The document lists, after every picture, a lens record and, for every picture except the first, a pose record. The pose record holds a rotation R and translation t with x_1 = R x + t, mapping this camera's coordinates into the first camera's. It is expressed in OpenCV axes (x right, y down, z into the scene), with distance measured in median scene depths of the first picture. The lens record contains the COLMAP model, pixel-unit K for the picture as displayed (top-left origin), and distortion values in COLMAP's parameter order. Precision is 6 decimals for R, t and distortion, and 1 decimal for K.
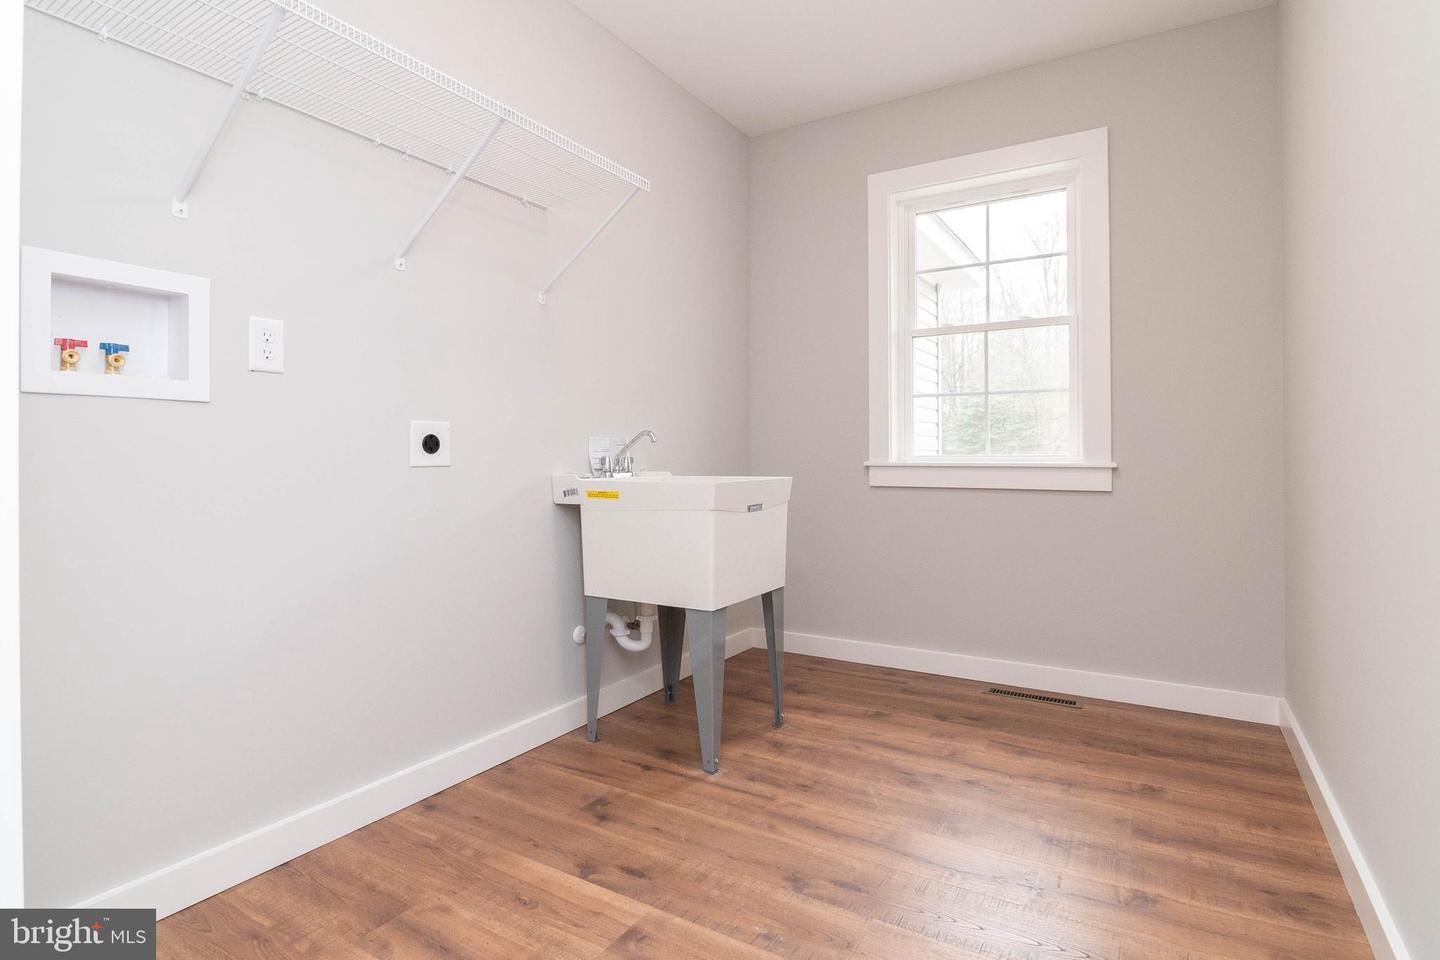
lens RADIAL K [[742.1, 0, 720.0], [0, 742.1, 459.0], [0, 0, 1]] dist [-0.001841, -0.007632]
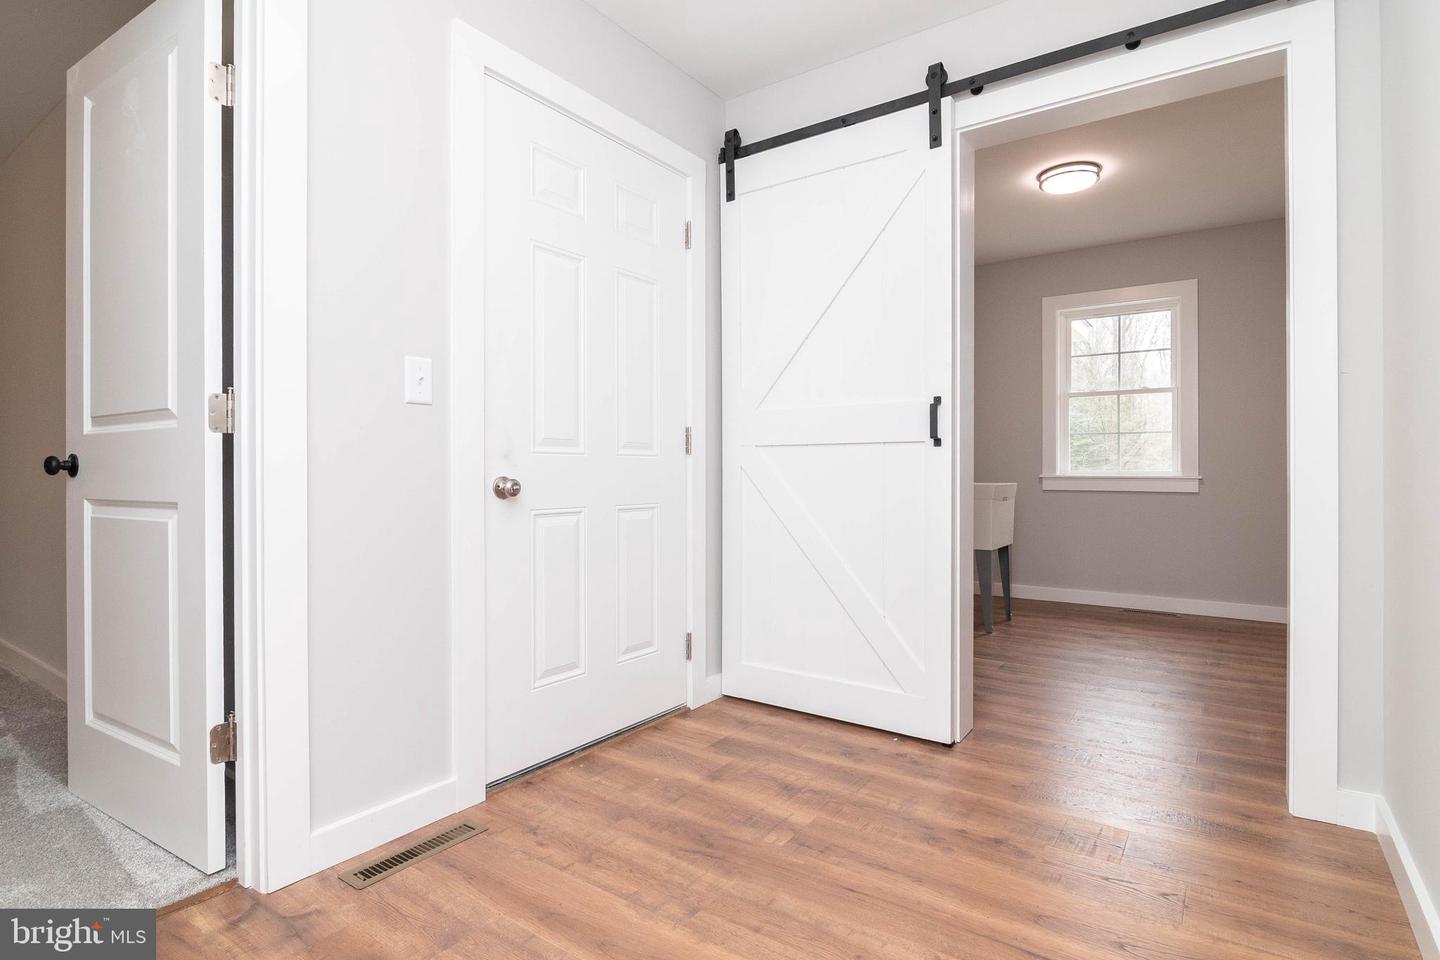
lens RADIAL K [[735.6, 0, 720.0], [0, 735.6, 480.0], [0, 0, 1]] dist [-0.003012, -0.019014]
pose [[0.997851, 0.003820, -0.065411, -0.419031], [-0.003080, 0.999930, 0.011419, -0.001430], [0.065450, -0.011193, 0.997793, -0.685102]]
